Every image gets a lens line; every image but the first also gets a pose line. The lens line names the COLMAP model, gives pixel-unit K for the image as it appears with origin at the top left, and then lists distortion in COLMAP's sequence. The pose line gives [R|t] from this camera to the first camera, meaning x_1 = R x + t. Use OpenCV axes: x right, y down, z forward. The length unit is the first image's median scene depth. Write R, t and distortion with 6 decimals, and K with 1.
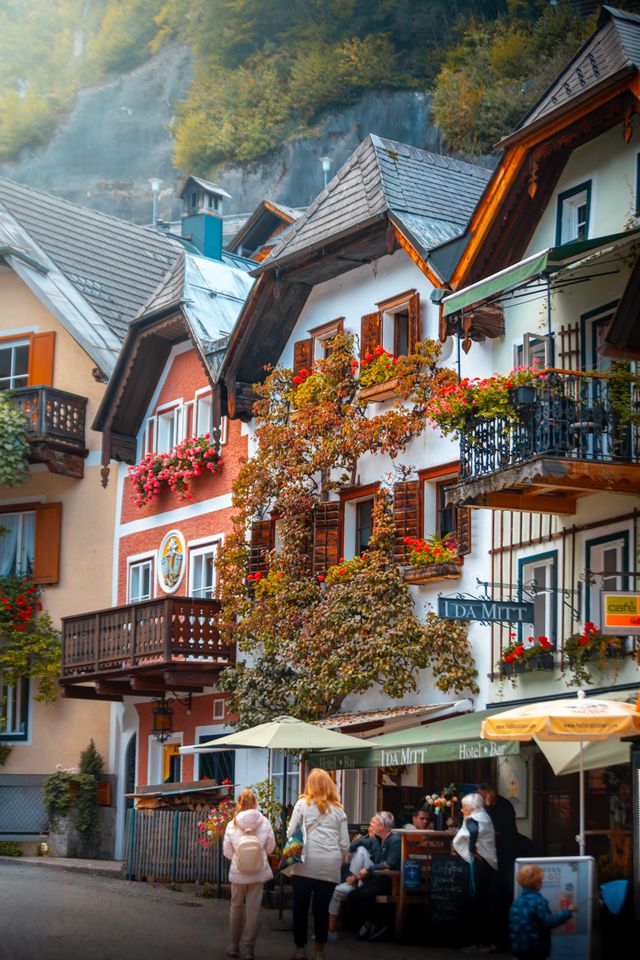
lens RADIAL K [[2589.8, 0, 320.0], [0, 2589.8, 480.0], [0, 0, 1]] dist [-0.388437, -0.331430]
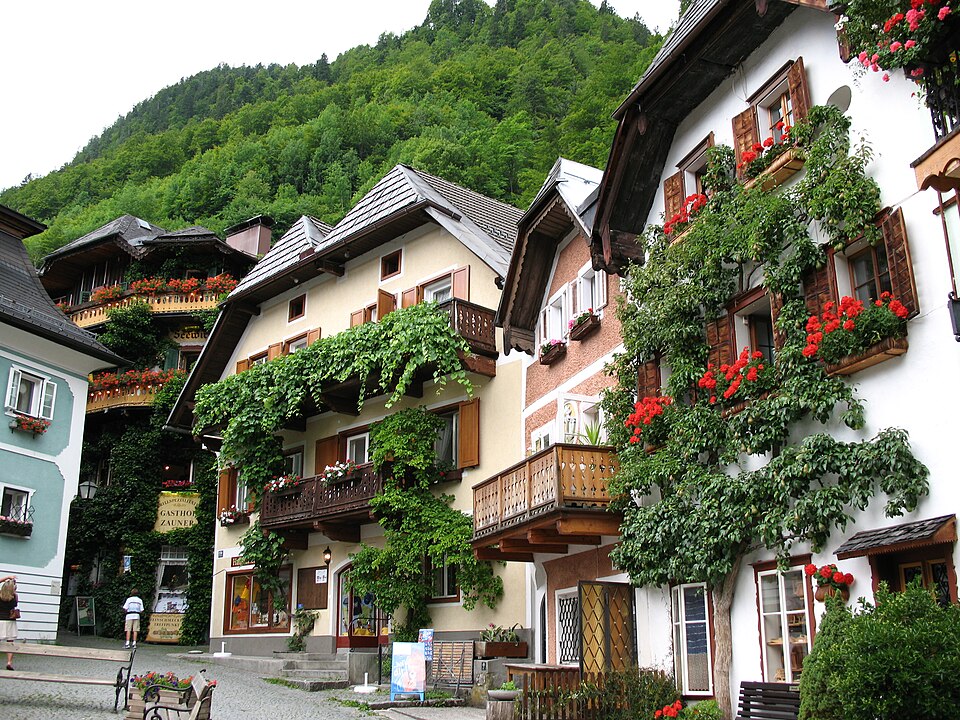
lens RADIAL K [[1041.4, 0, 480.0], [0, 1041.4, 360.0], [0, 0, 1]] dist [-0.176946, 0.004000]
pose [[0.980758, -0.082109, -0.177122, -0.014254], [0.058151, 0.988938, -0.136452, 0.063545], [0.186367, 0.123527, 0.974684, 0.589299]]
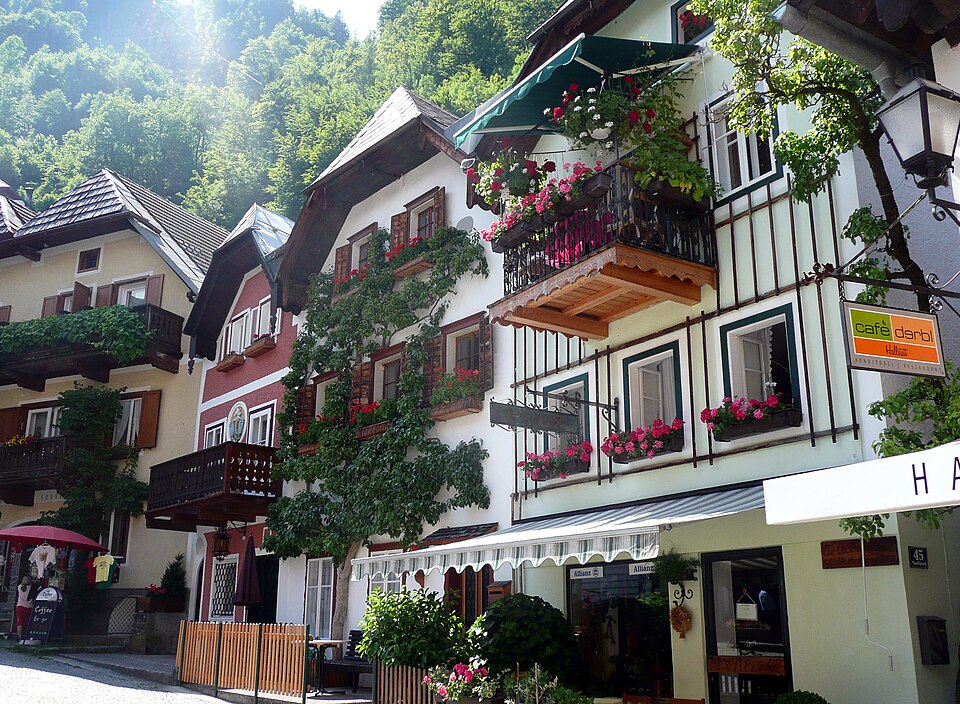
lens RADIAL K [[993.6, 0, 480.0], [0, 993.6, 352.0], [0, 0, 1]] dist [0.012531, 0.026759]
pose [[0.988043, 0.029840, 0.151262, -0.012102], [-0.012420, 0.993308, -0.114828, 0.054011], [-0.153677, 0.111577, 0.981801, 0.487206]]
